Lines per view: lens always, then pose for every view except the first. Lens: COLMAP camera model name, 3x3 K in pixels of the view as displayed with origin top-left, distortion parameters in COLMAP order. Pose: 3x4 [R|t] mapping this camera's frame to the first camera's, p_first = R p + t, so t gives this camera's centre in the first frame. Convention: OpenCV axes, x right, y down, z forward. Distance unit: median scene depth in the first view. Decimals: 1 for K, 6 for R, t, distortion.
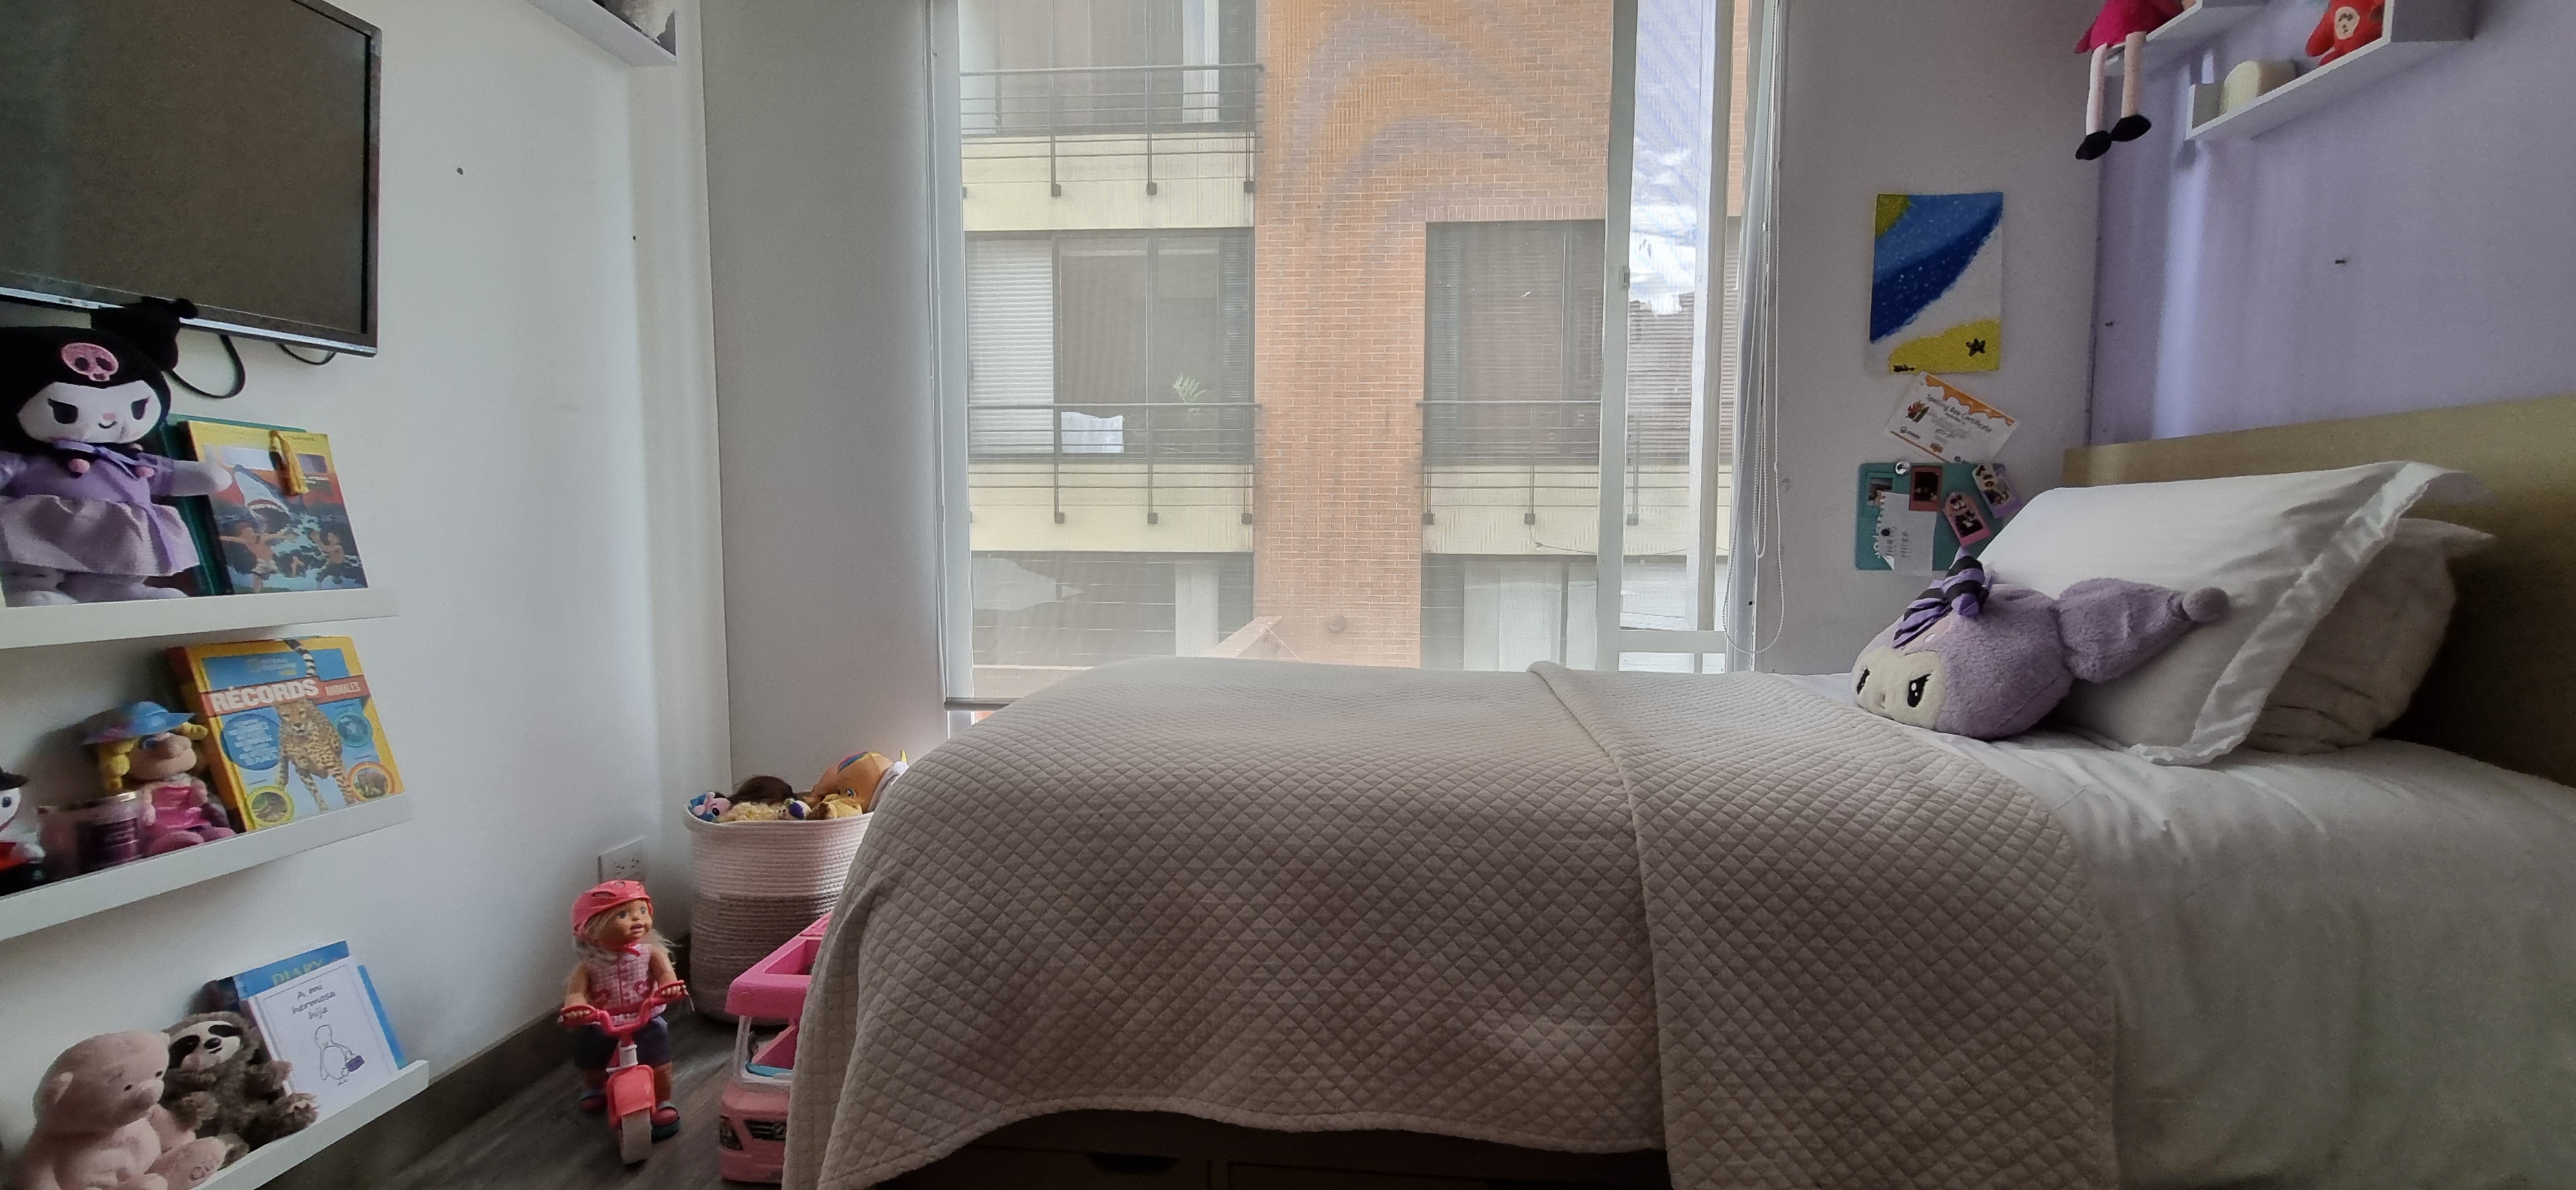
lens RADIAL K [[1023.7, 0, 1300.0], [0, 1023.7, 600.2], [0, 0, 1]] dist [0.000975, 0.000681]
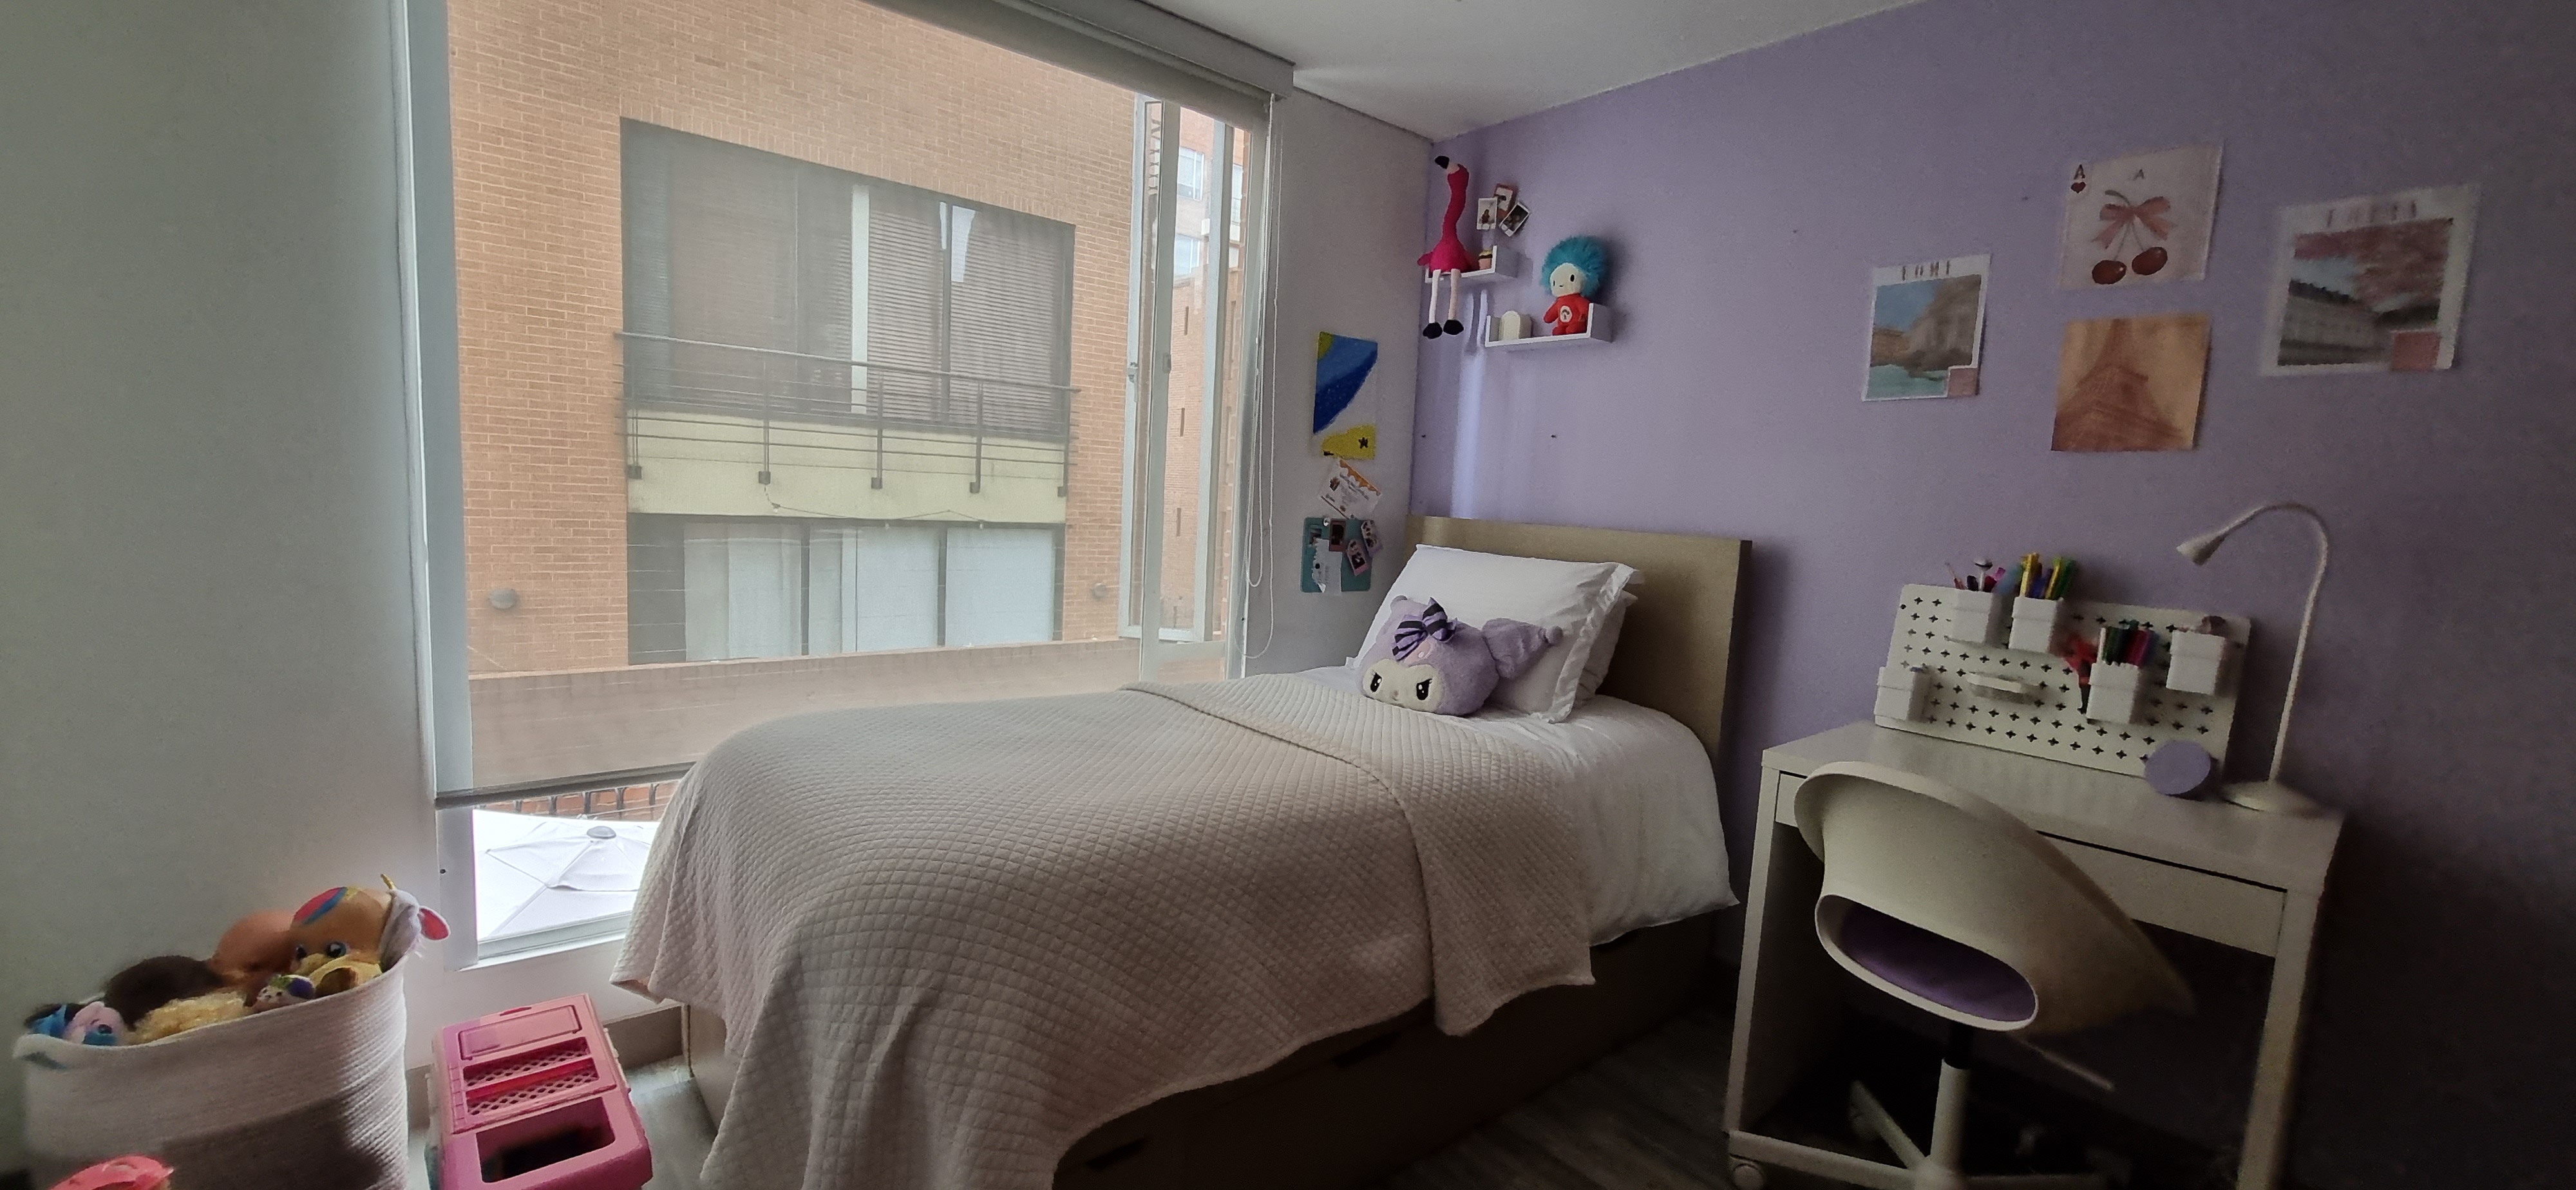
lens RADIAL K [[1023.7, 0, 1300.0], [0, 1023.7, 600.2], [0, 0, 1]] dist [0.000975, 0.000681]
pose [[0.700848, -0.041792, 0.712085, -0.483864], [0.001193, 0.998349, 0.057420, -0.103275], [-0.713310, -0.039393, 0.699741, 0.006677]]
